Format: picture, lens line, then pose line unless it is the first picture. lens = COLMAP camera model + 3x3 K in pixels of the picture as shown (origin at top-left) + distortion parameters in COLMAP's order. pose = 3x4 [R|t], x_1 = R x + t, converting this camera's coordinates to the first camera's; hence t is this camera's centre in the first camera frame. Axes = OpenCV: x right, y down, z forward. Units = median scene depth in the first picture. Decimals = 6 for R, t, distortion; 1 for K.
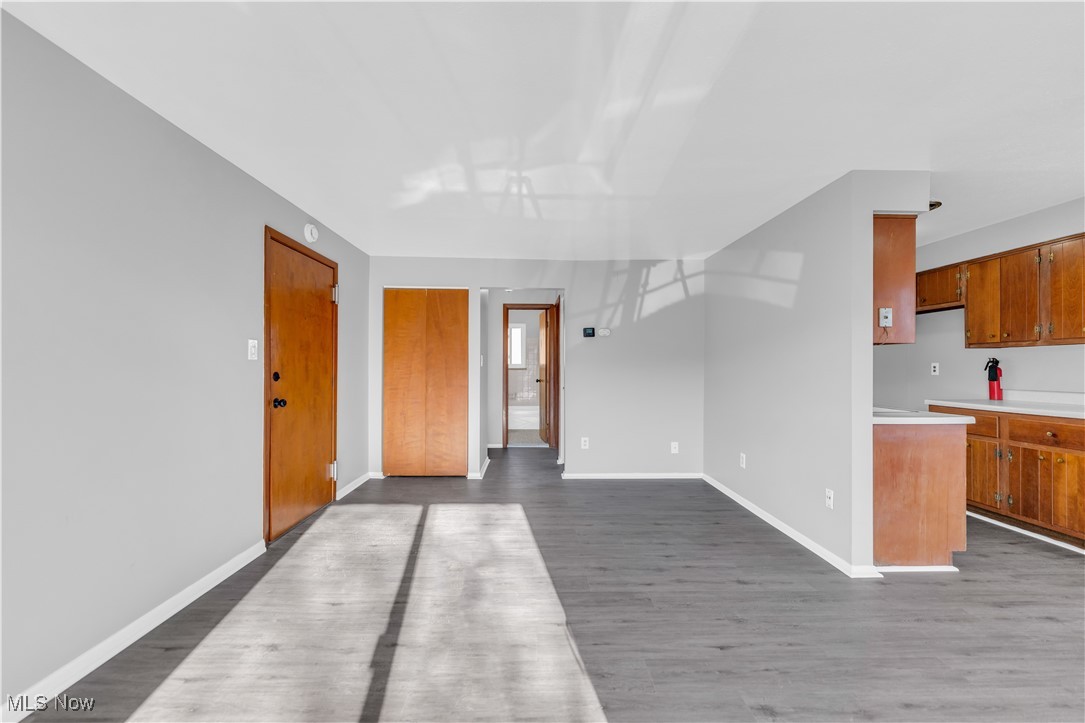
lens RADIAL K [[439.5, 0, 539.6], [0, 439.5, 361.3], [0, 0, 1]] dist [-0.001324, 0.000443]
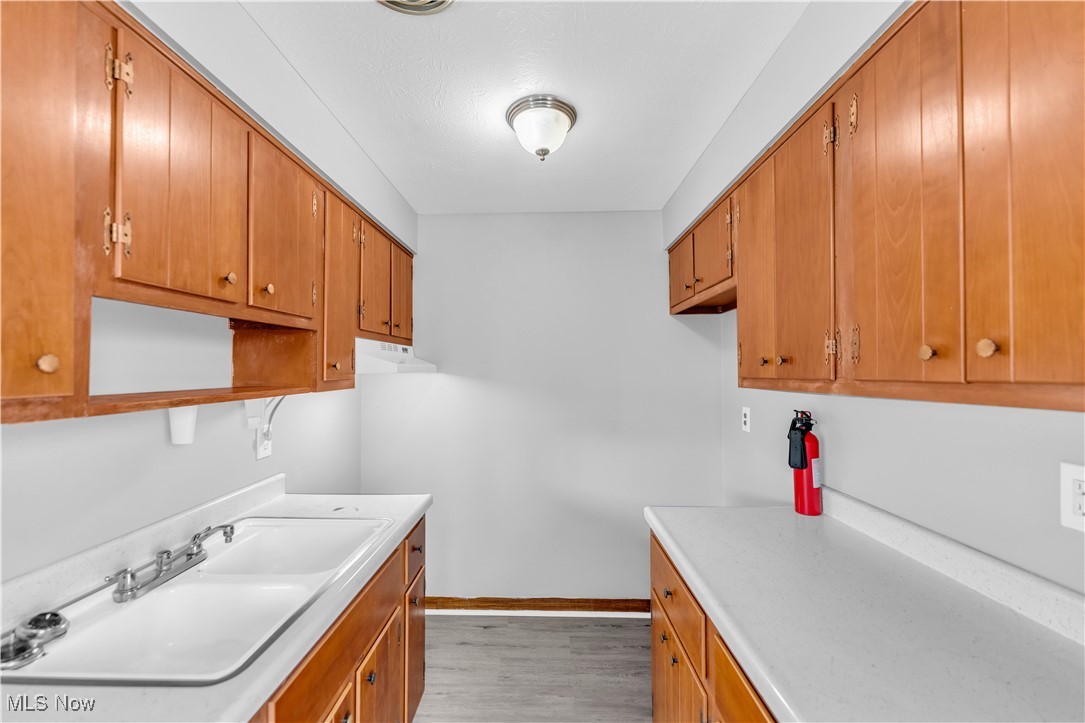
lens RADIAL K [[439.5, 0, 541.9], [0, 439.5, 365.7], [0, 0, 1]] dist [-0.001324, 0.000443]
pose [[0.999080, -0.000715, -0.042877, 1.033403], [0.000657, 0.999999, -0.001354, -0.064879], [0.042878, 0.001325, 0.999079, 0.736561]]
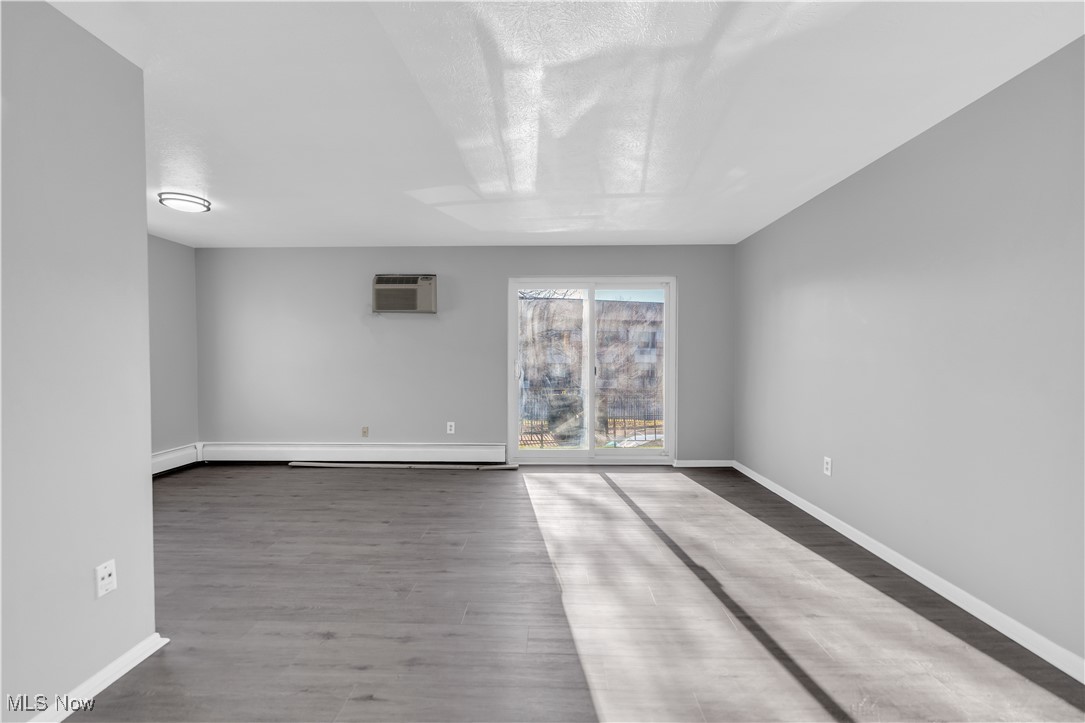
lens RADIAL K [[439.5, 0, 541.8], [0, 439.5, 360.2], [0, 0, 1]] dist [-0.001324, 0.000443]
pose [[-0.999200, -0.003845, 0.039815, 0.048626], [-0.003804, 0.999992, 0.001113, 0.015977], [-0.039819, 0.000961, -0.999206, 1.448955]]
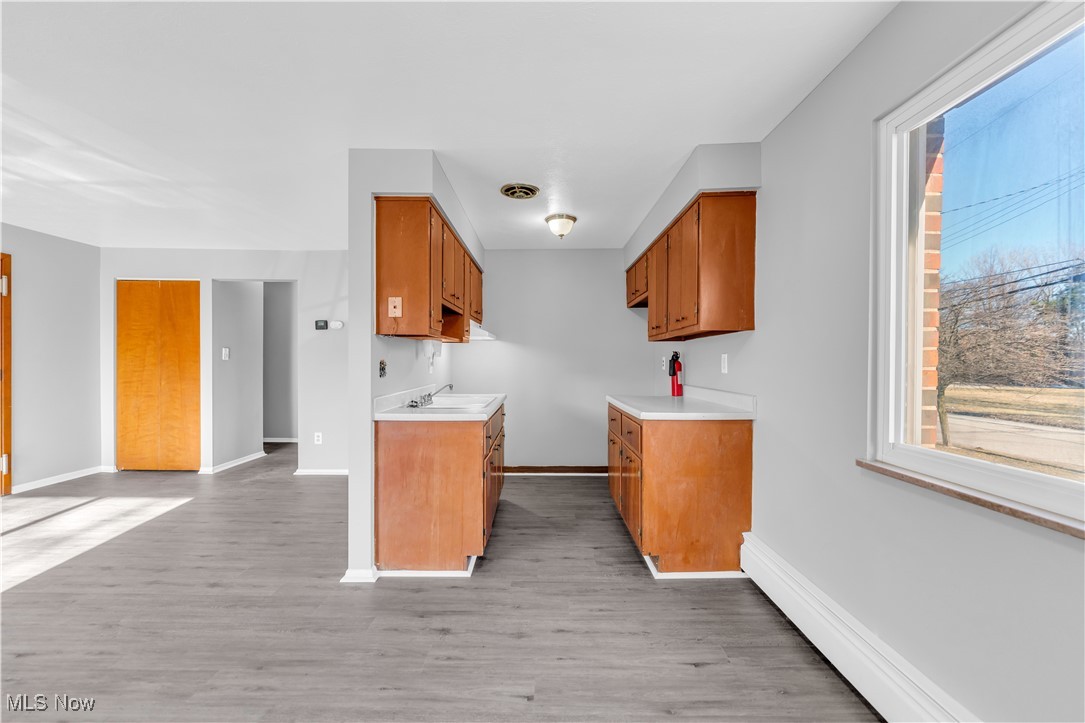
lens RADIAL K [[439.5, 0, 541.1], [0, 439.5, 362.7], [0, 0, 1]] dist [-0.001324, 0.000443]
pose [[0.999641, 0.002396, -0.026692, 0.988832], [-0.001981, 0.999877, 0.015589, 0.002872], [0.026726, -0.015531, 0.999522, 0.059754]]
